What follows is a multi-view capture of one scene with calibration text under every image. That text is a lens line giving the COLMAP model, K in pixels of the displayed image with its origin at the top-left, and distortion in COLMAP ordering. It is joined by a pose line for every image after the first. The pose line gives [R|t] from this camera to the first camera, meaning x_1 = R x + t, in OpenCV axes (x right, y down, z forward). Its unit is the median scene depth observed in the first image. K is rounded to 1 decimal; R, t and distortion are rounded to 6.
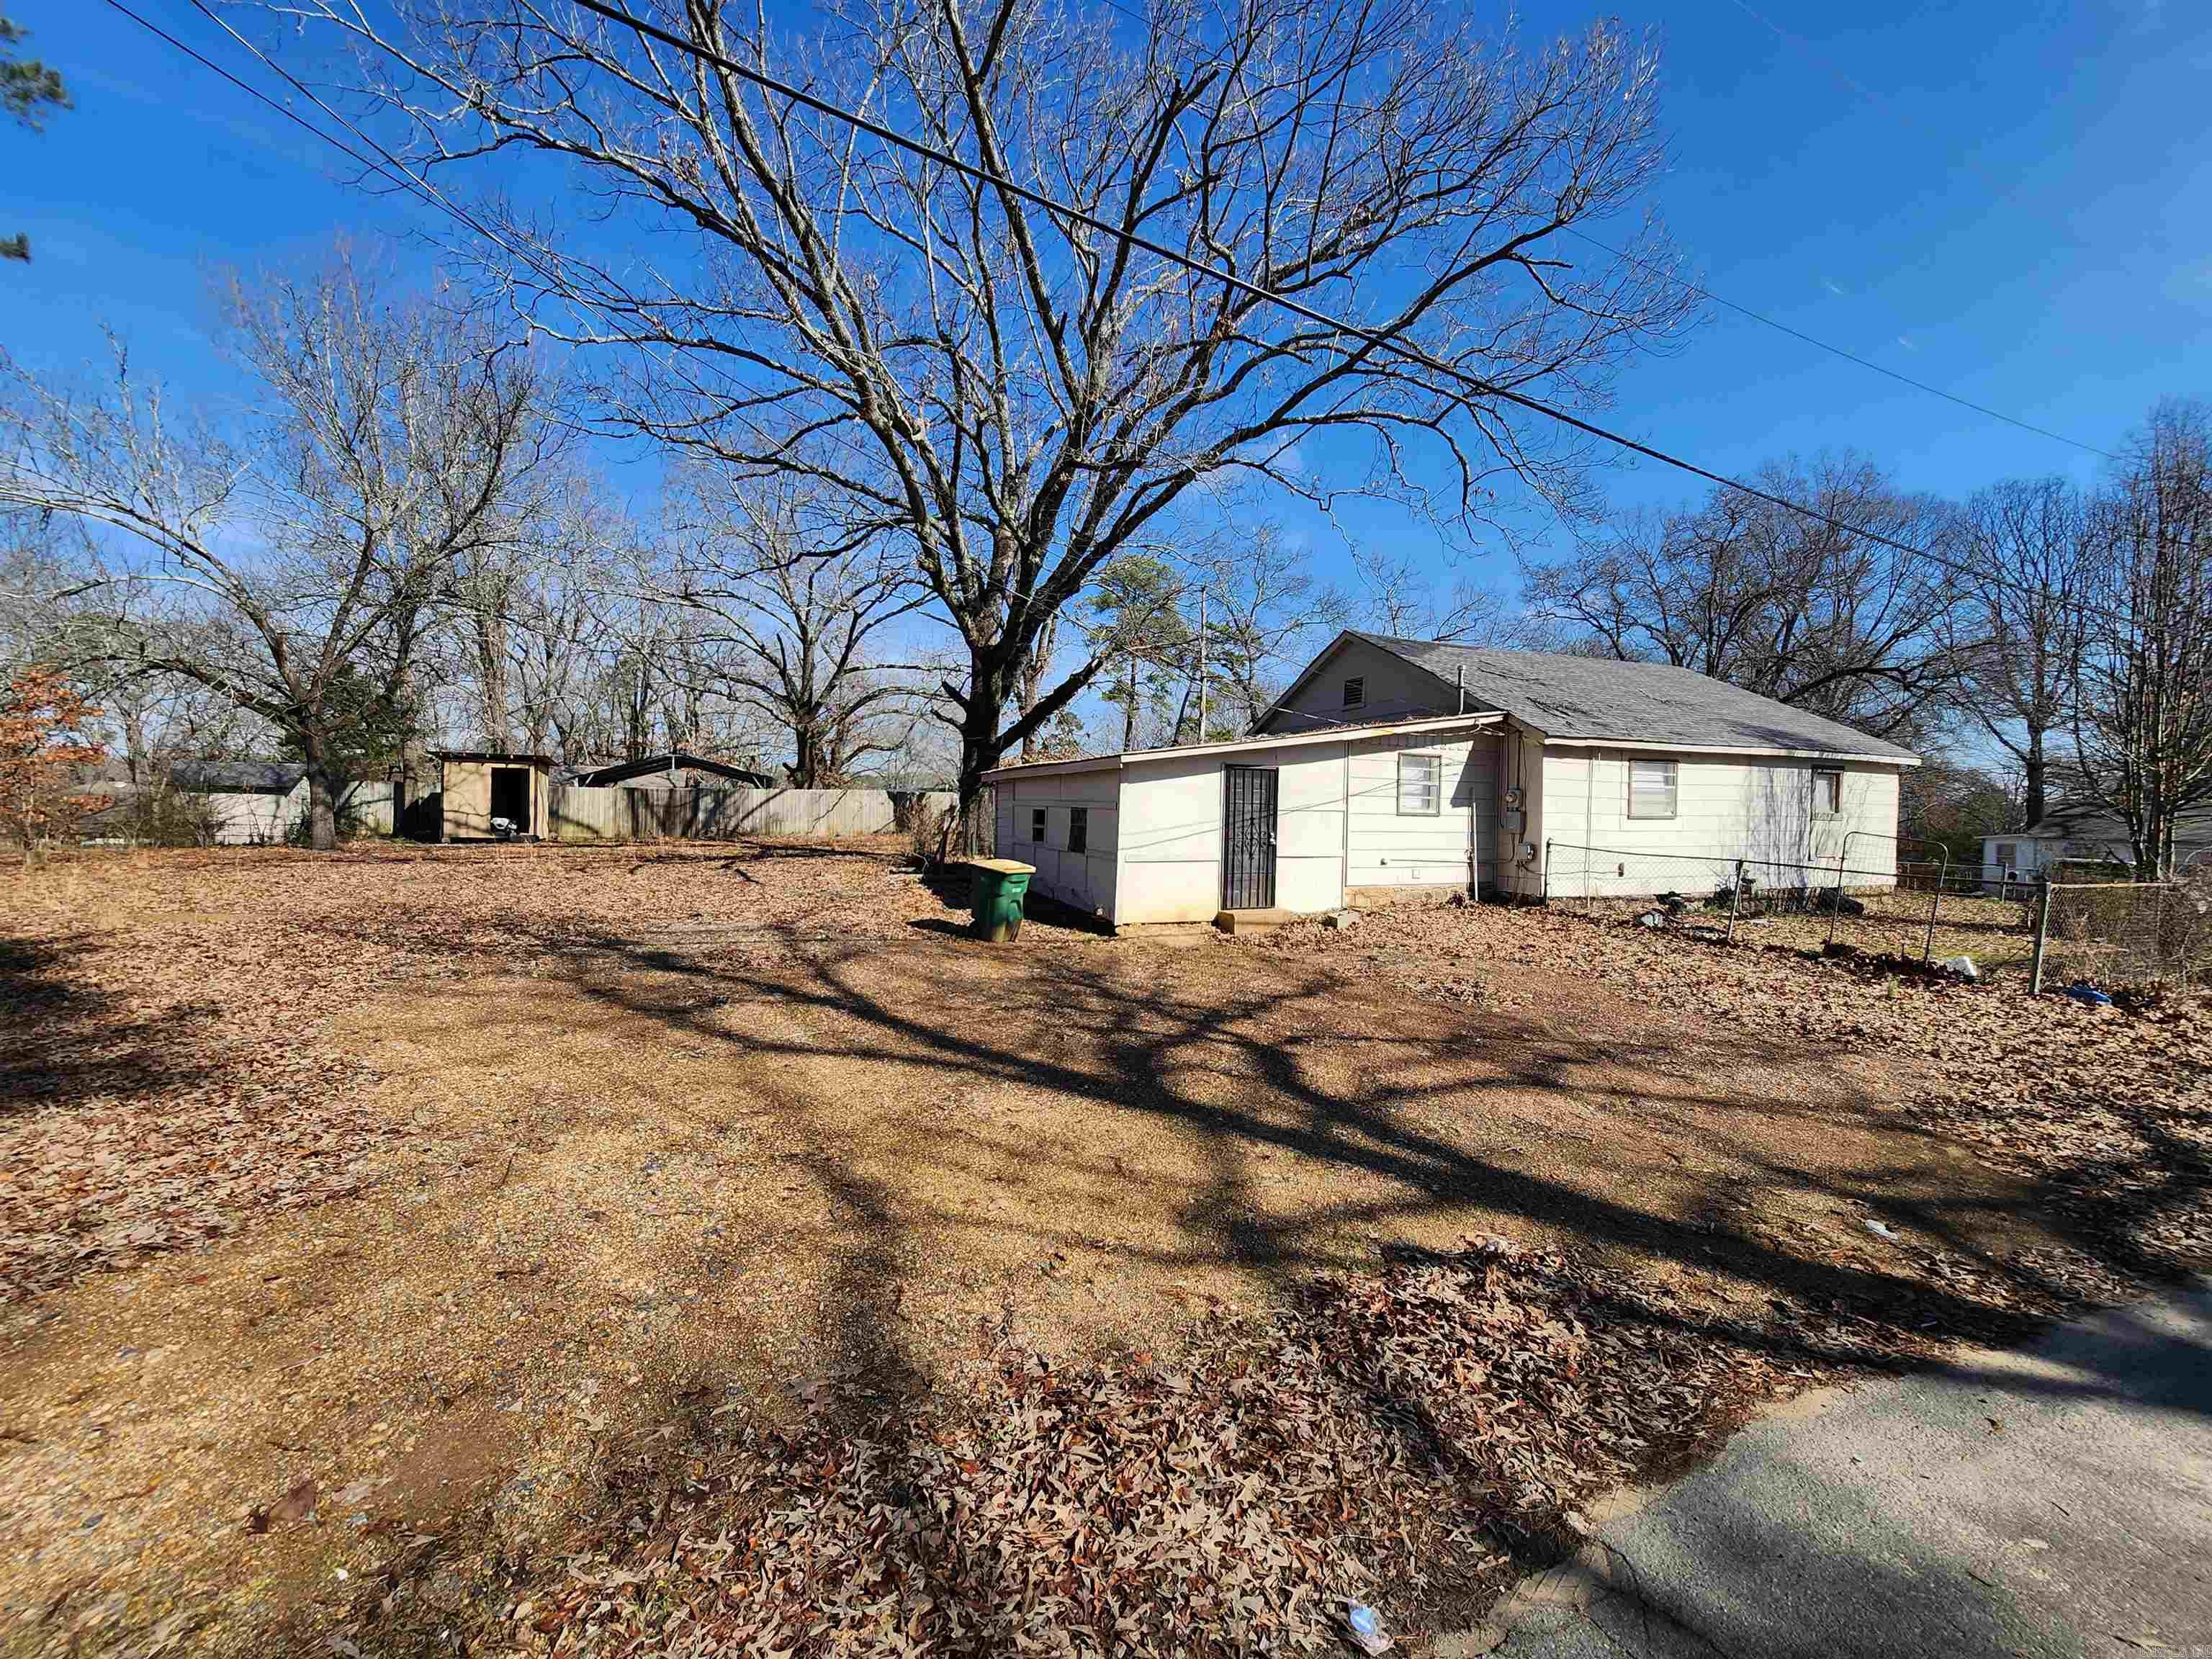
lens RADIAL K [[867.5, 0, 1111.2], [0, 867.5, 825.1], [0, 0, 1]] dist [0.001347, 0.000062]
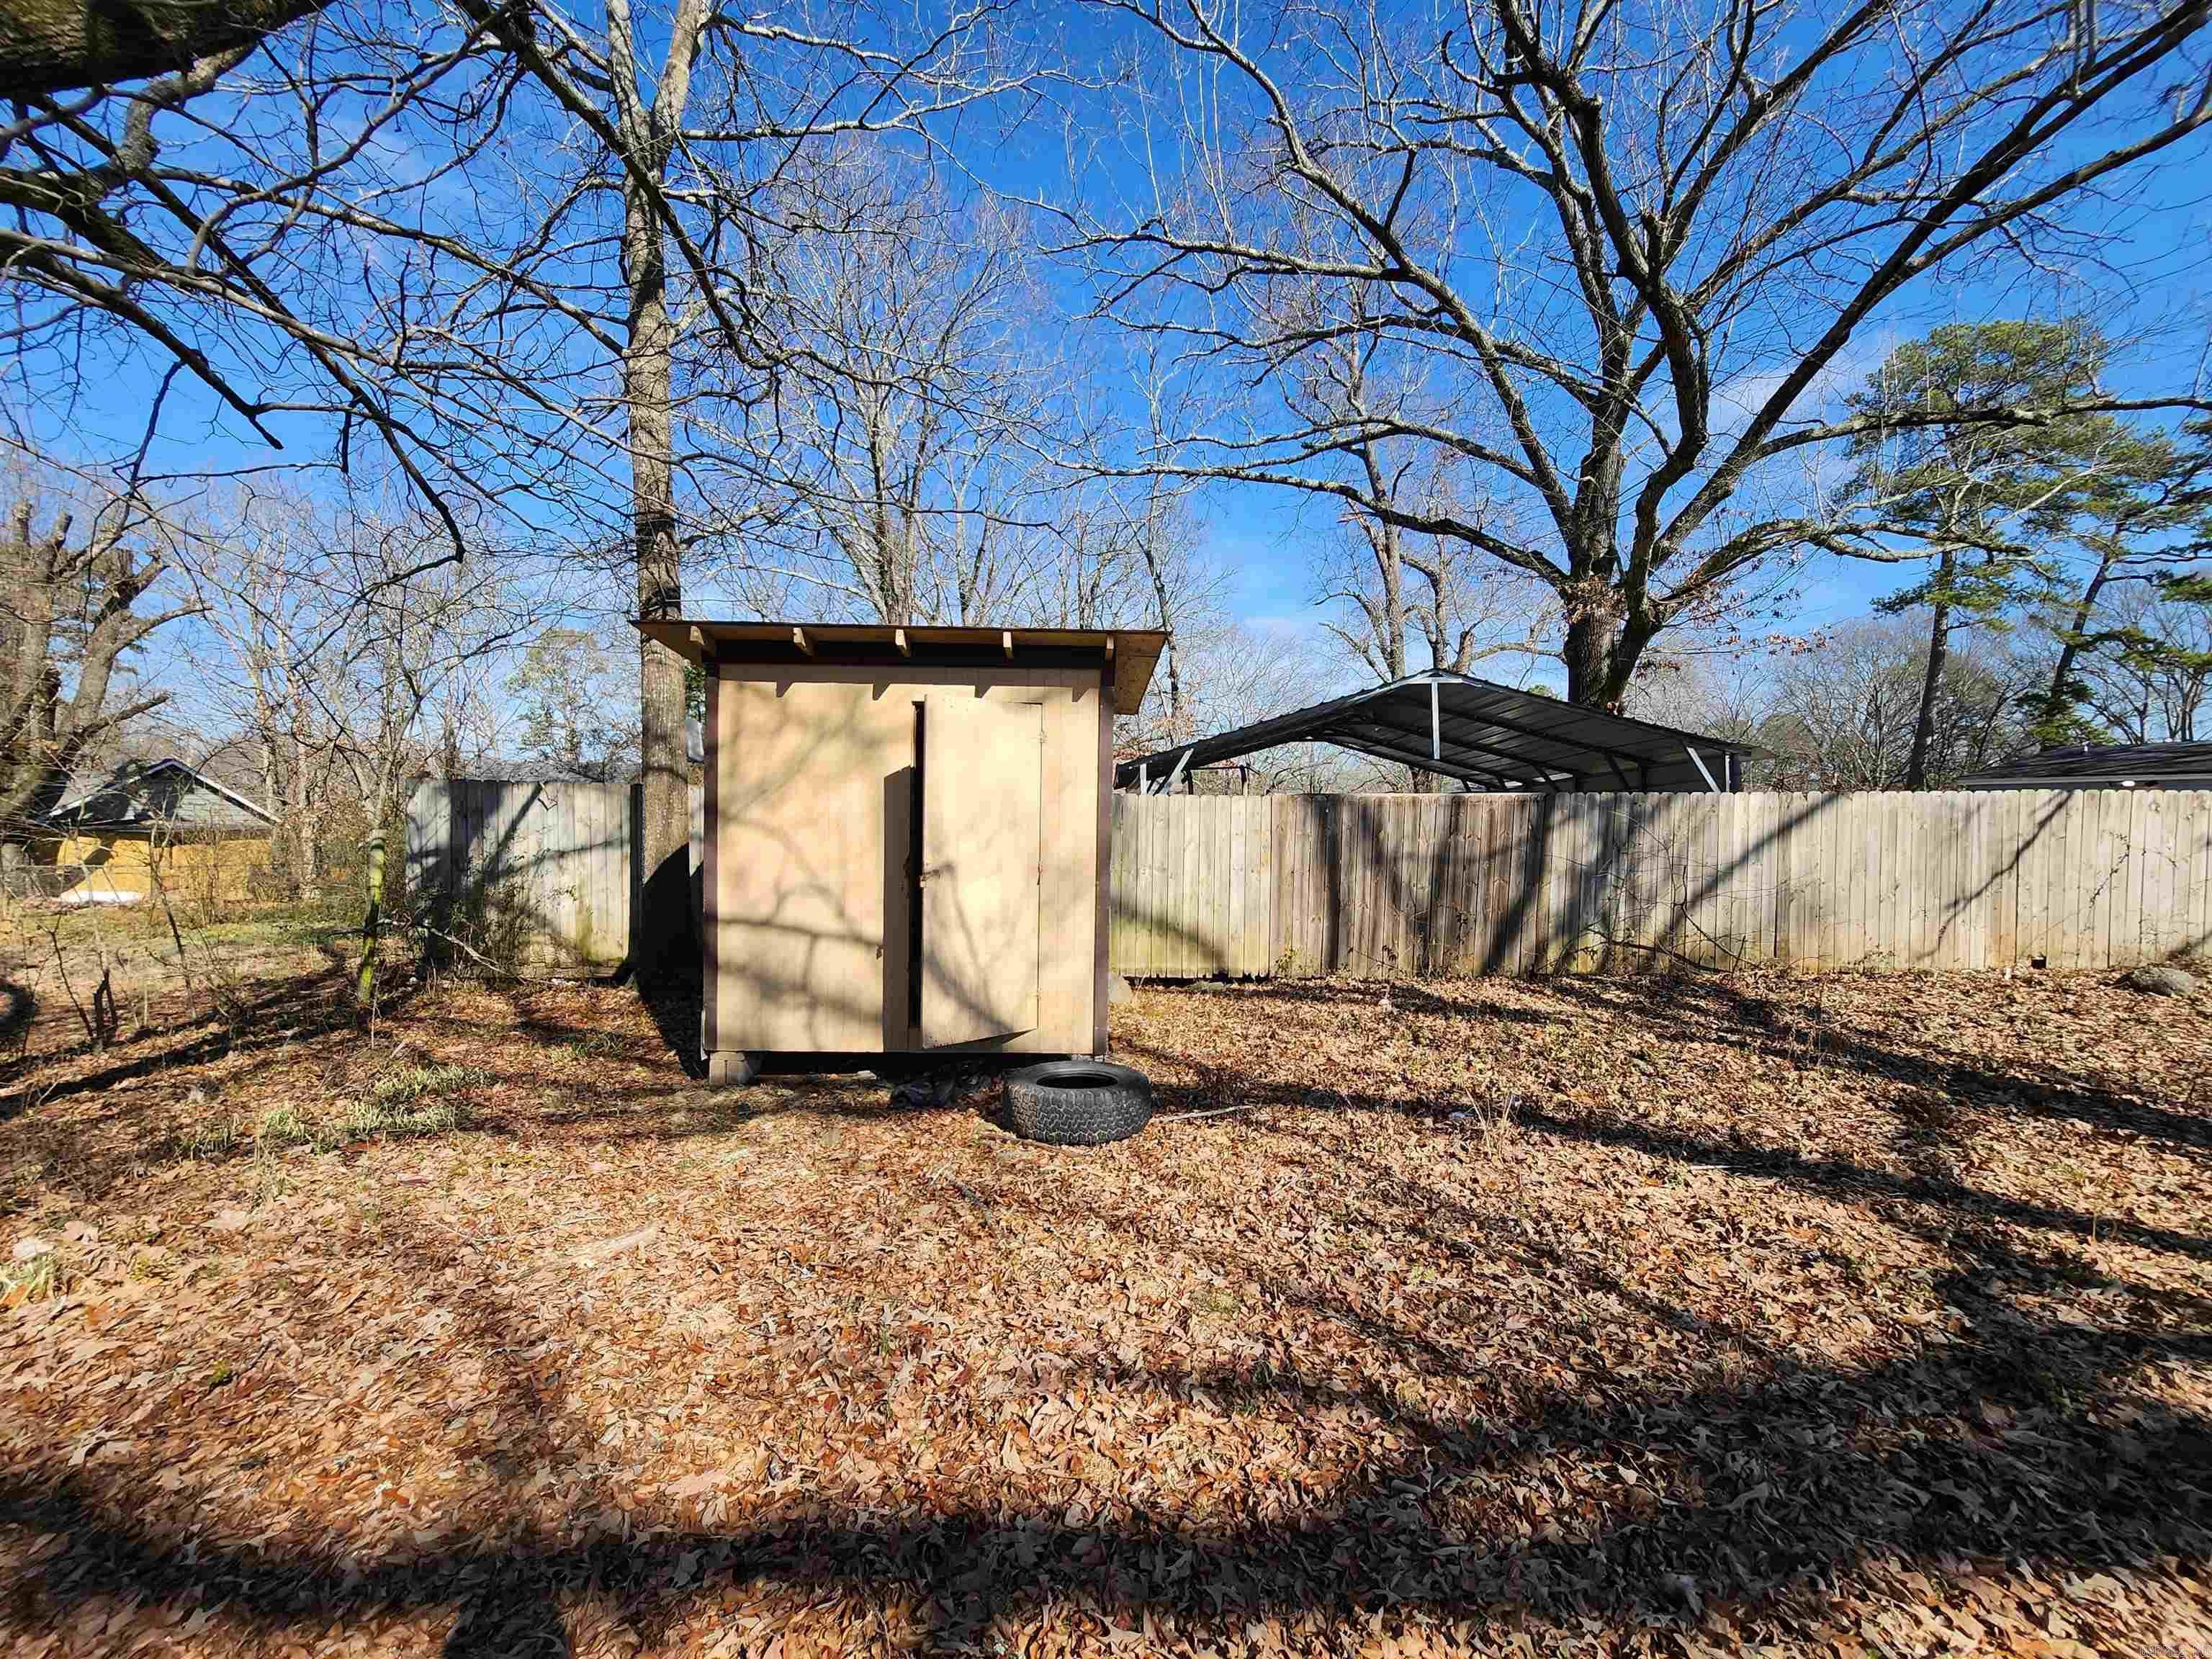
lens RADIAL K [[867.5, 0, 1102.9], [0, 867.5, 830.4], [0, 0, 1]] dist [0.001347, 0.000062]
pose [[0.928504, -0.003159, -0.371309, -0.525232], [0.002746, 0.999995, -0.001639, -0.031334], [0.371312, 0.000502, 0.928508, 0.729584]]
